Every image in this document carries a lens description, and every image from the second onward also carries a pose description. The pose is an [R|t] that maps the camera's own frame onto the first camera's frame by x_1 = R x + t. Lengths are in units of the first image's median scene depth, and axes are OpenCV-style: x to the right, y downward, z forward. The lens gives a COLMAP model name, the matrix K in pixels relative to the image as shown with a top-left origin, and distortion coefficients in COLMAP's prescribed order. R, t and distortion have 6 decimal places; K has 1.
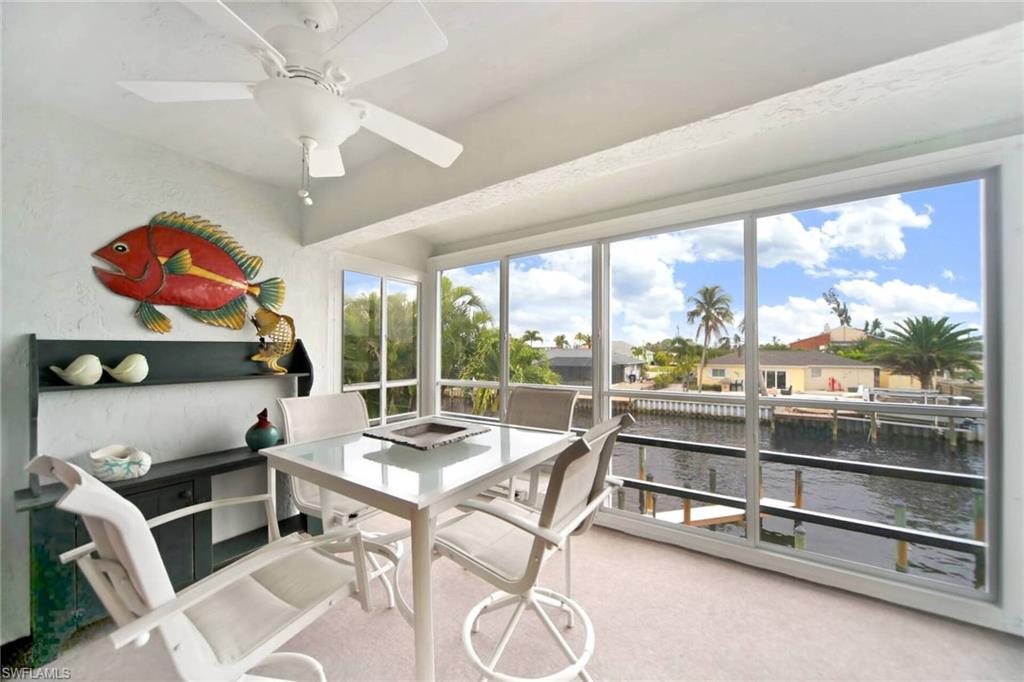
lens RADIAL K [[363.5, 0, 505.1], [0, 363.5, 350.1], [0, 0, 1]] dist [0.000686, -0.000019]
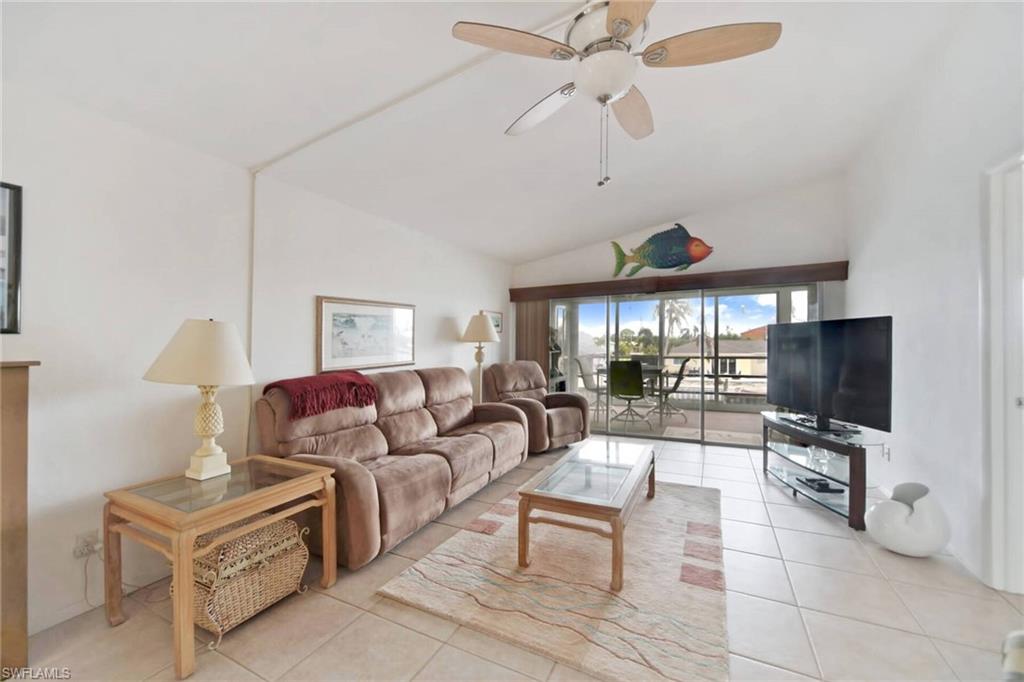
lens RADIAL K [[416.1, 0, 517.3], [0, 416.1, 343.0], [0, 0, 1]] dist [-0.001954, -0.000027]
pose [[0.988009, -0.008664, 0.154153, -0.100432], [0.008038, 0.999957, 0.004688, 0.000313], [-0.154187, -0.003392, 0.988036, -0.176285]]
